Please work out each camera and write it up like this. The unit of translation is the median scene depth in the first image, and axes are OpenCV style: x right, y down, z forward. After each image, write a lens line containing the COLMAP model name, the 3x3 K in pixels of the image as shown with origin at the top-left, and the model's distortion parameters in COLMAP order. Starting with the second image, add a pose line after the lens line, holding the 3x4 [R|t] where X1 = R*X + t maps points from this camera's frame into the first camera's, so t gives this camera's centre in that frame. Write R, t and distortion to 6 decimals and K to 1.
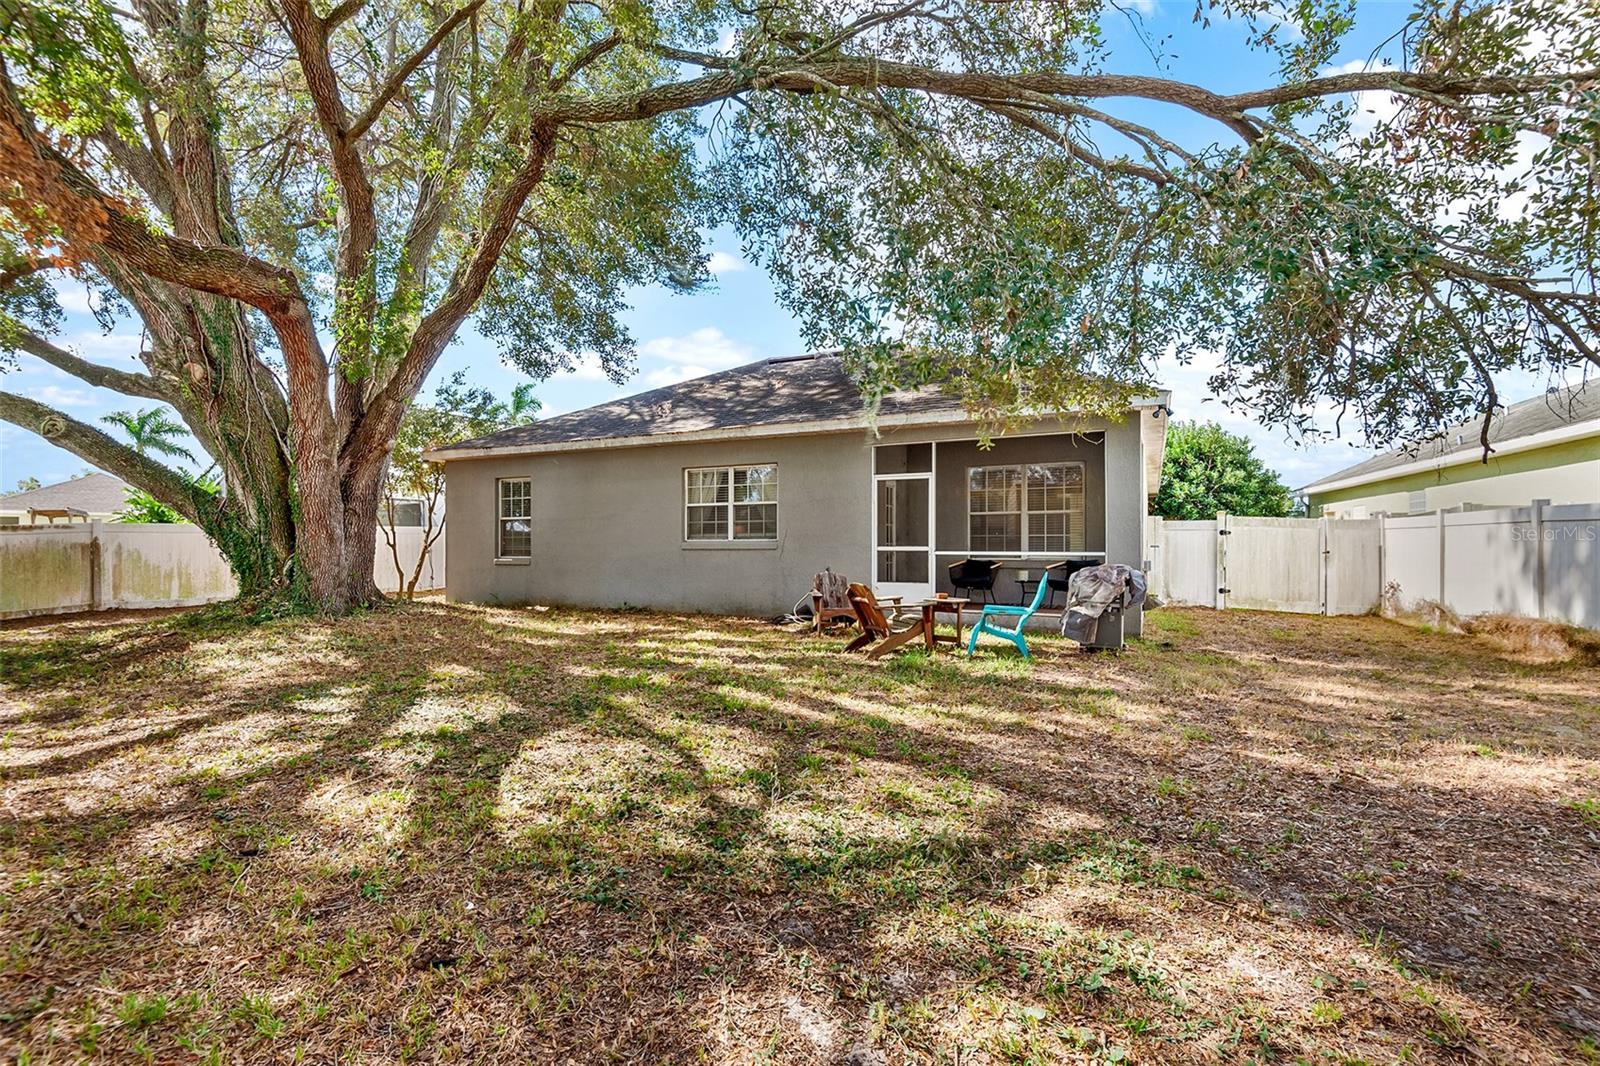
lens RADIAL K [[733.6, 0, 800.8], [0, 733.6, 534.2], [0, 0, 1]] dist [0.027572, -0.018070]
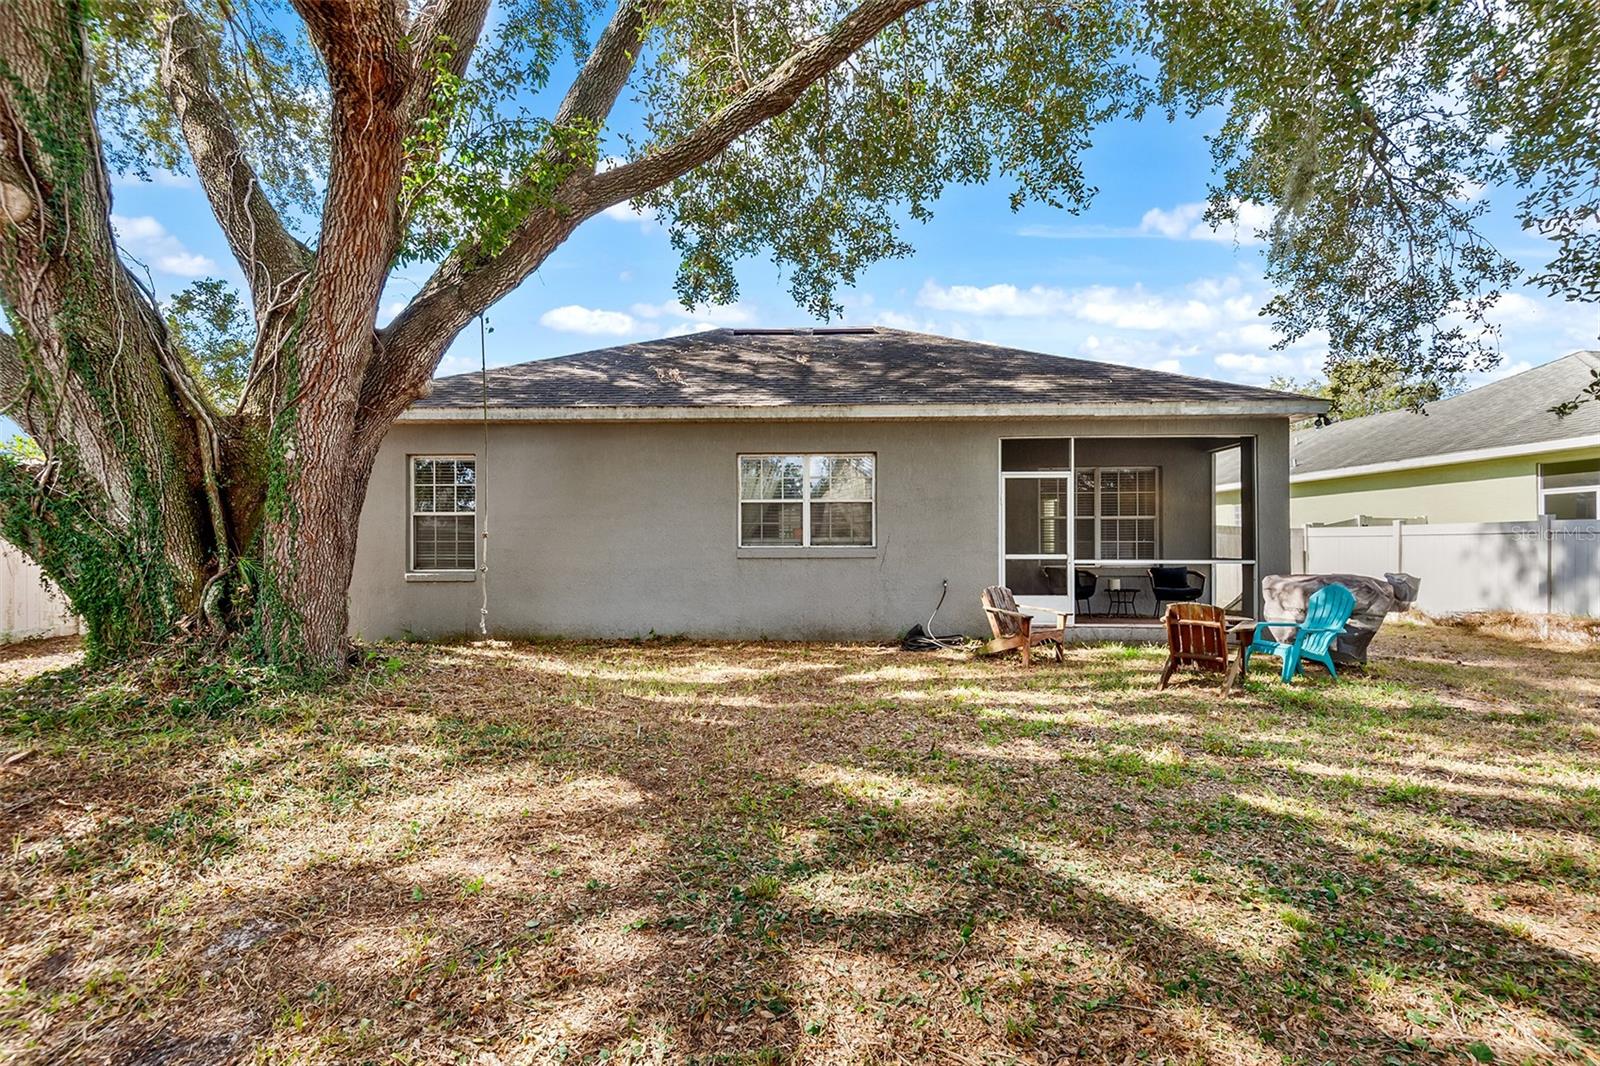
lens RADIAL K [[733.6, 0, 799.5], [0, 733.6, 539.7], [0, 0, 1]] dist [0.027572, -0.018070]
pose [[0.914704, 0.003610, 0.404108, -0.466208], [-0.005694, 0.999976, 0.003957, -0.002959], [-0.404084, -0.005921, 0.914703, 0.302659]]
